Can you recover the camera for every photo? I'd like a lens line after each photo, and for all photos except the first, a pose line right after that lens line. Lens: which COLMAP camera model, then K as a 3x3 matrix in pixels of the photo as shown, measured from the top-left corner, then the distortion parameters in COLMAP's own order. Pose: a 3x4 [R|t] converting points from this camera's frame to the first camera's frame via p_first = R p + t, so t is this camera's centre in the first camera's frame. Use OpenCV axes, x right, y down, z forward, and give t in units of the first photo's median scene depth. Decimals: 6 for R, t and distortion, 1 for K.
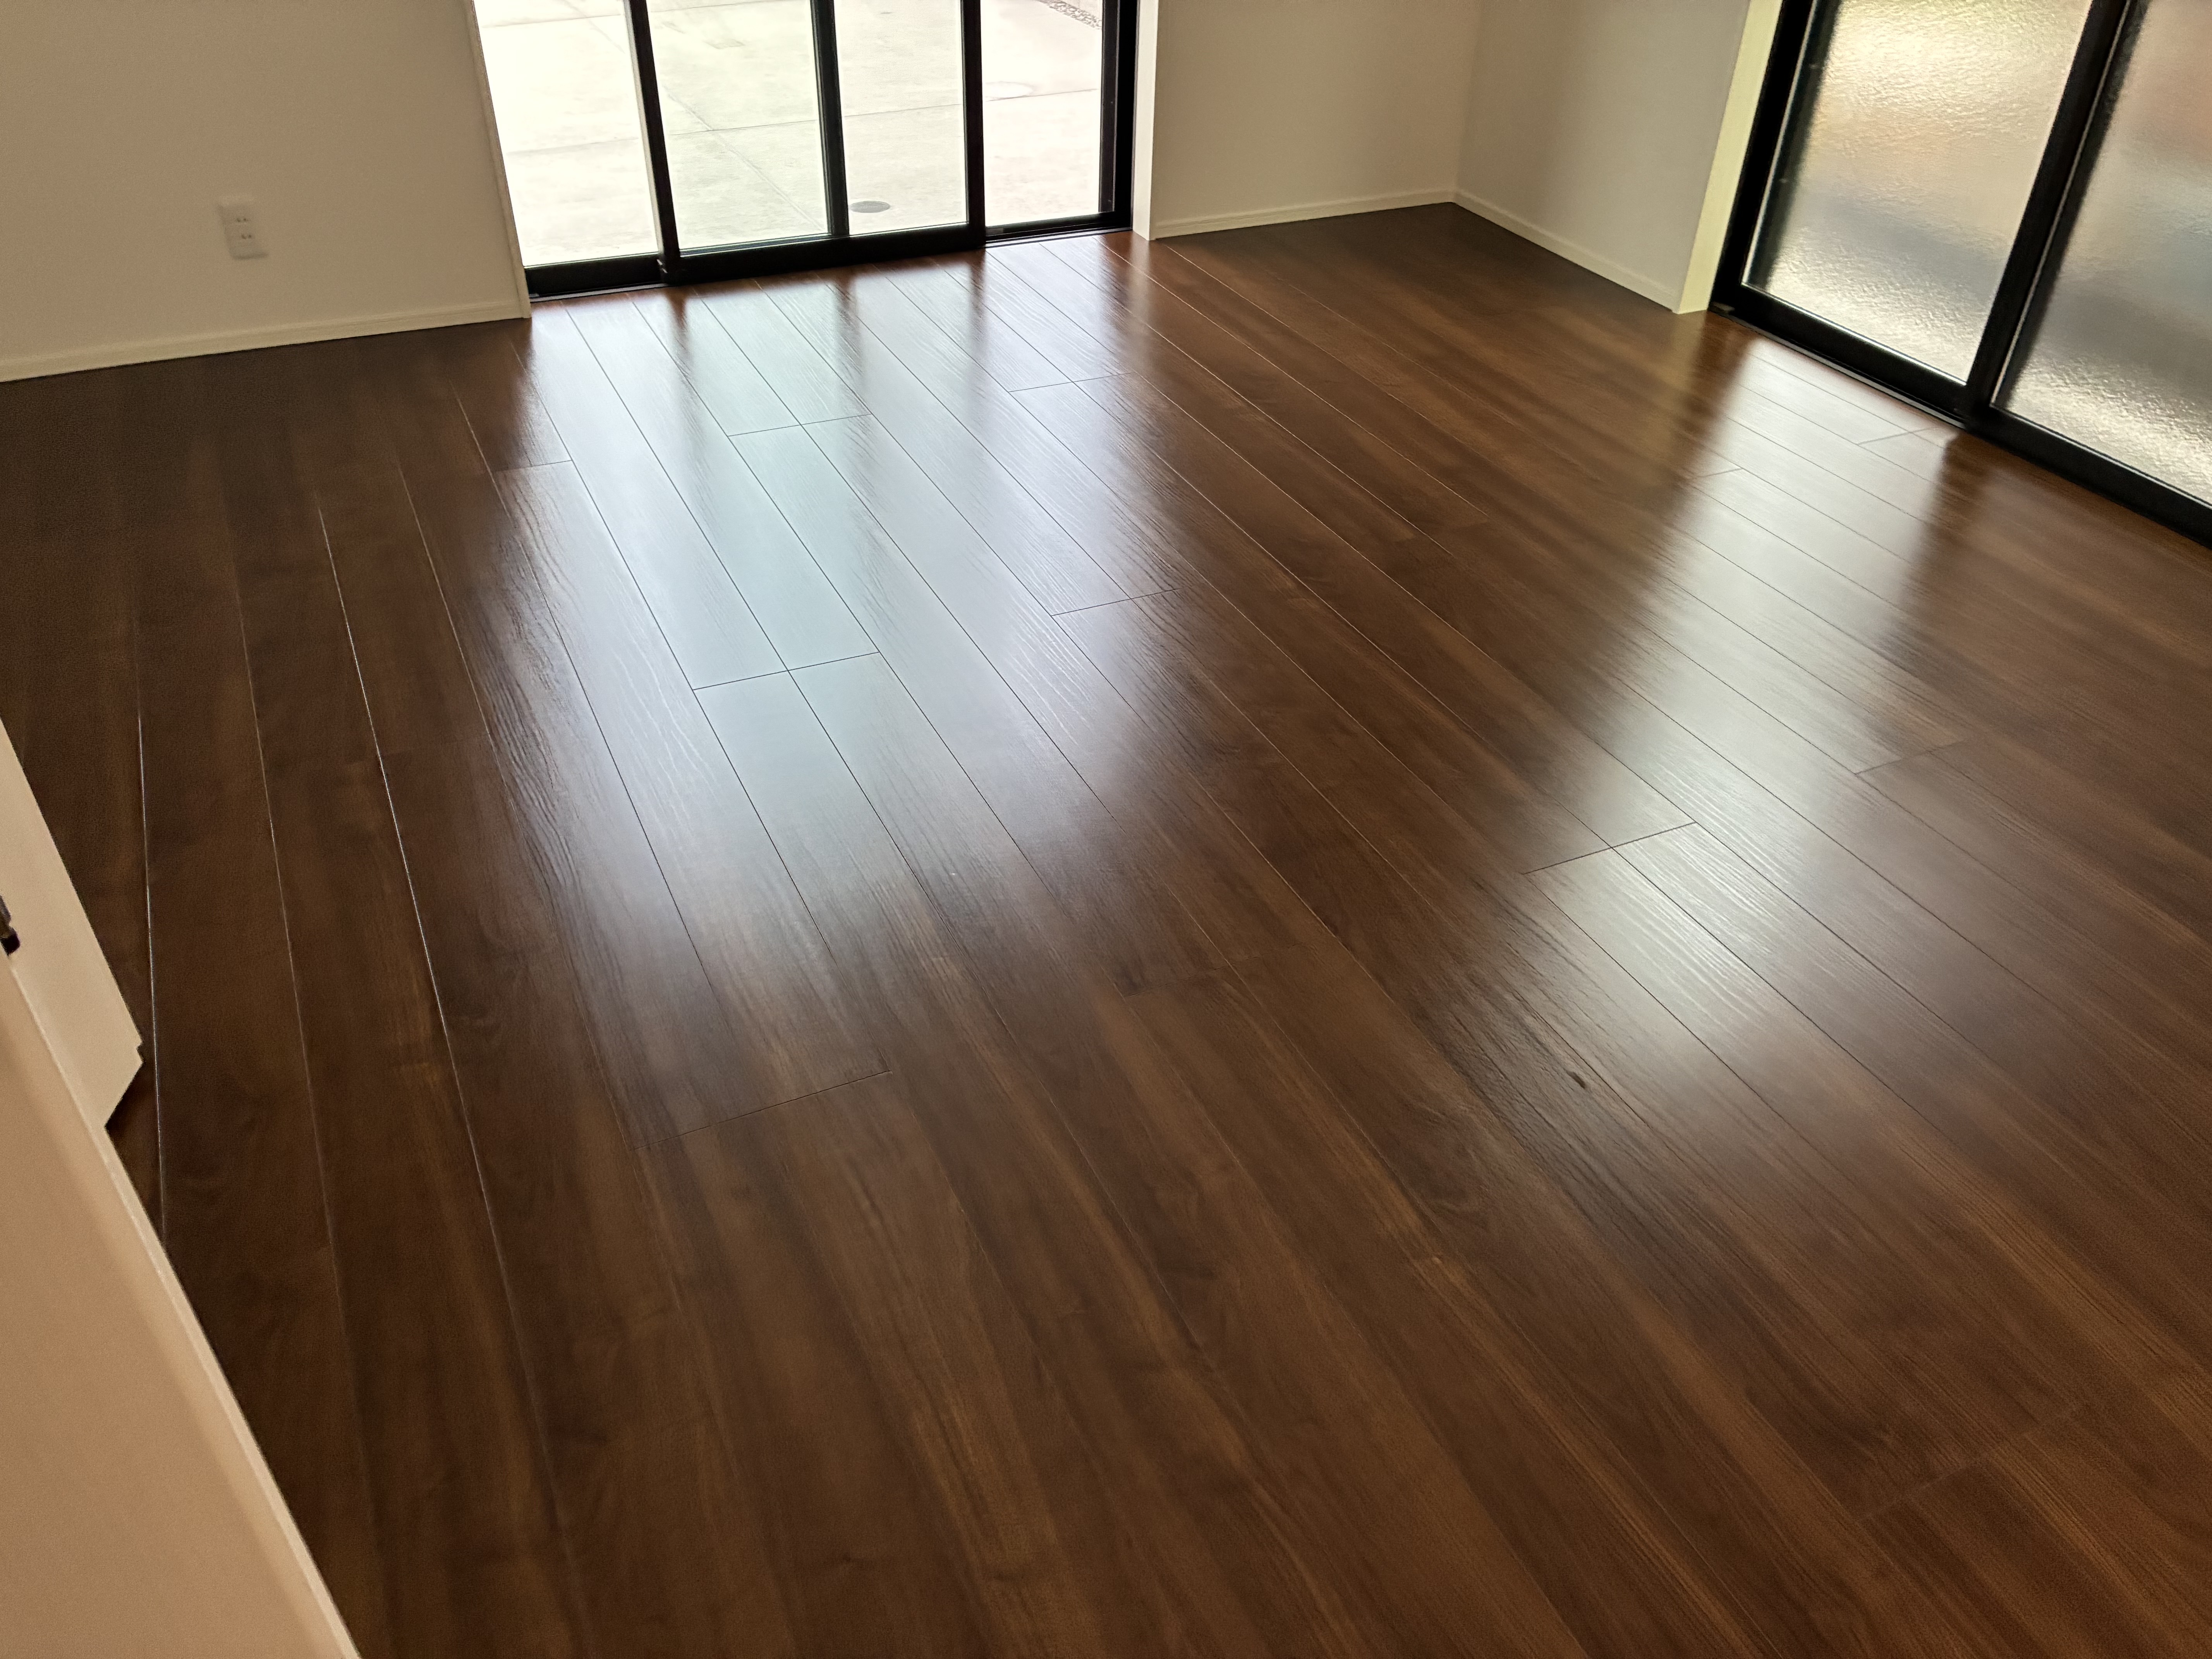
lens RADIAL K [[1689.9, 0, 1113.8], [0, 1689.9, 834.7], [0, 0, 1]] dist [0.023067, -0.055601]
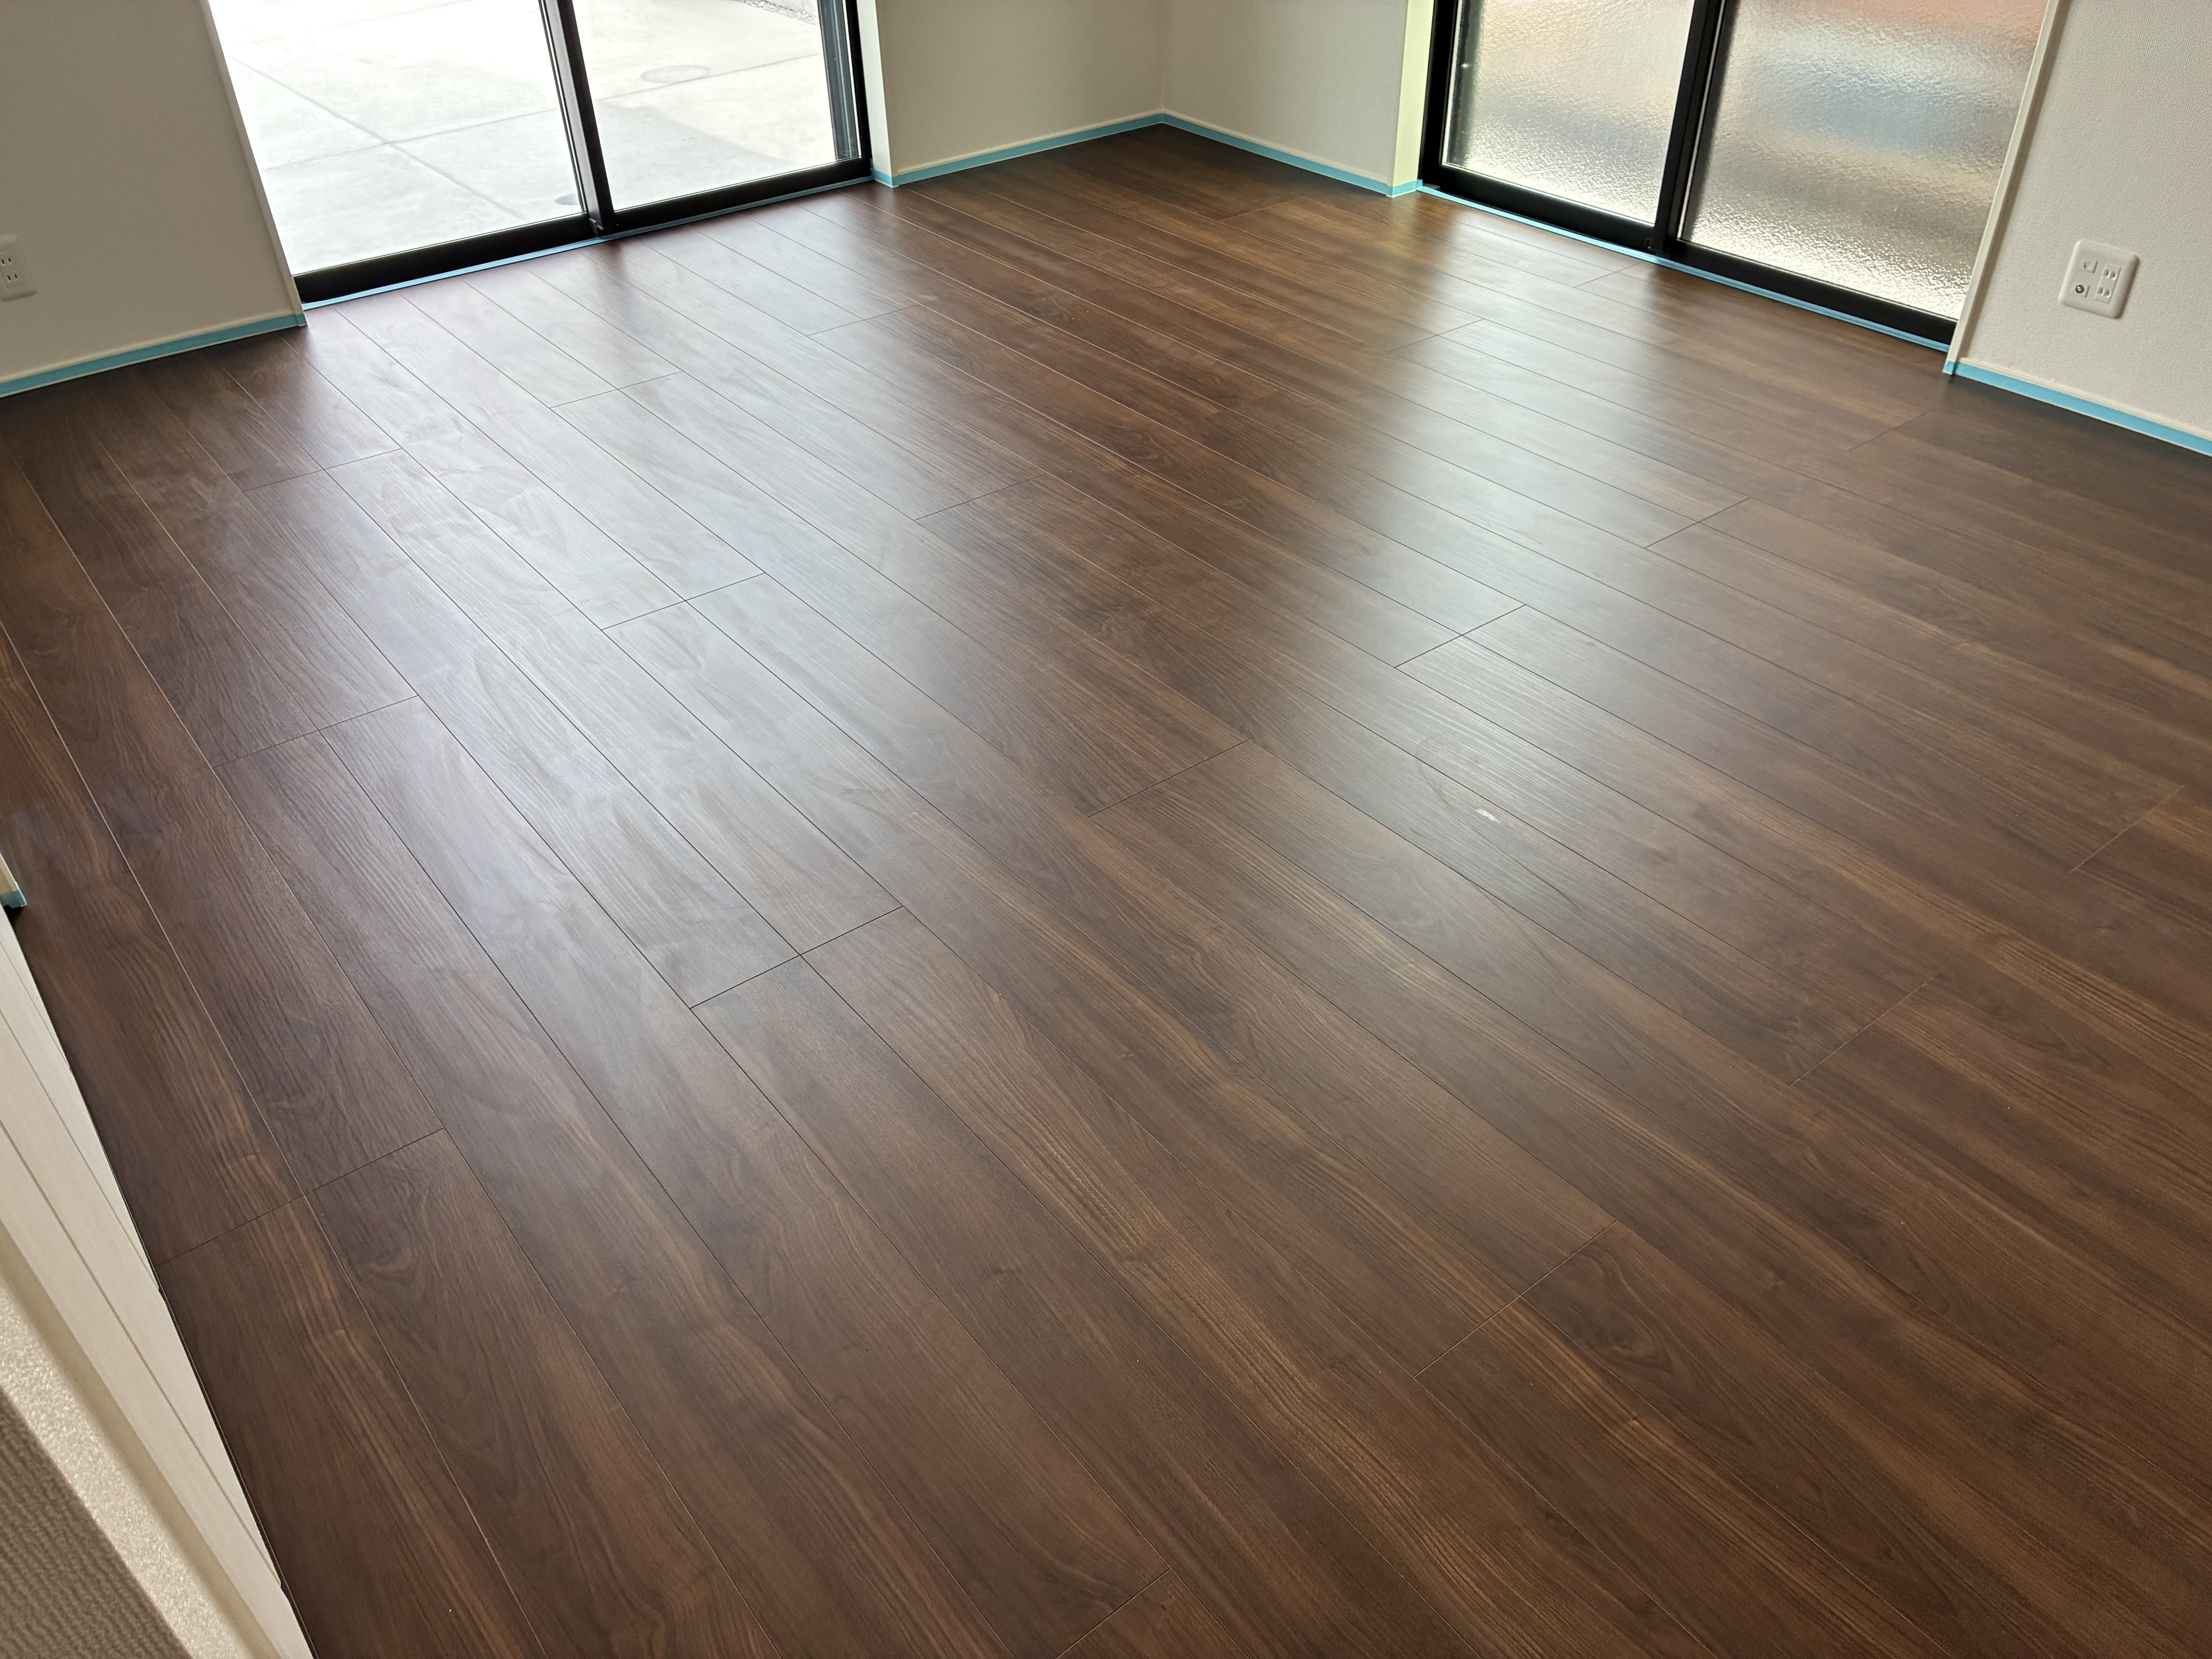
lens RADIAL K [[1689.9, 0, 1113.8], [0, 1689.9, 834.7], [0, 0, 1]] dist [0.023067, -0.055601]
pose [[0.975089, -0.166231, 0.146861, -0.090551], [0.164234, 0.986086, 0.025707, 0.052290], [-0.149091, -0.000947, 0.988823, -0.071039]]
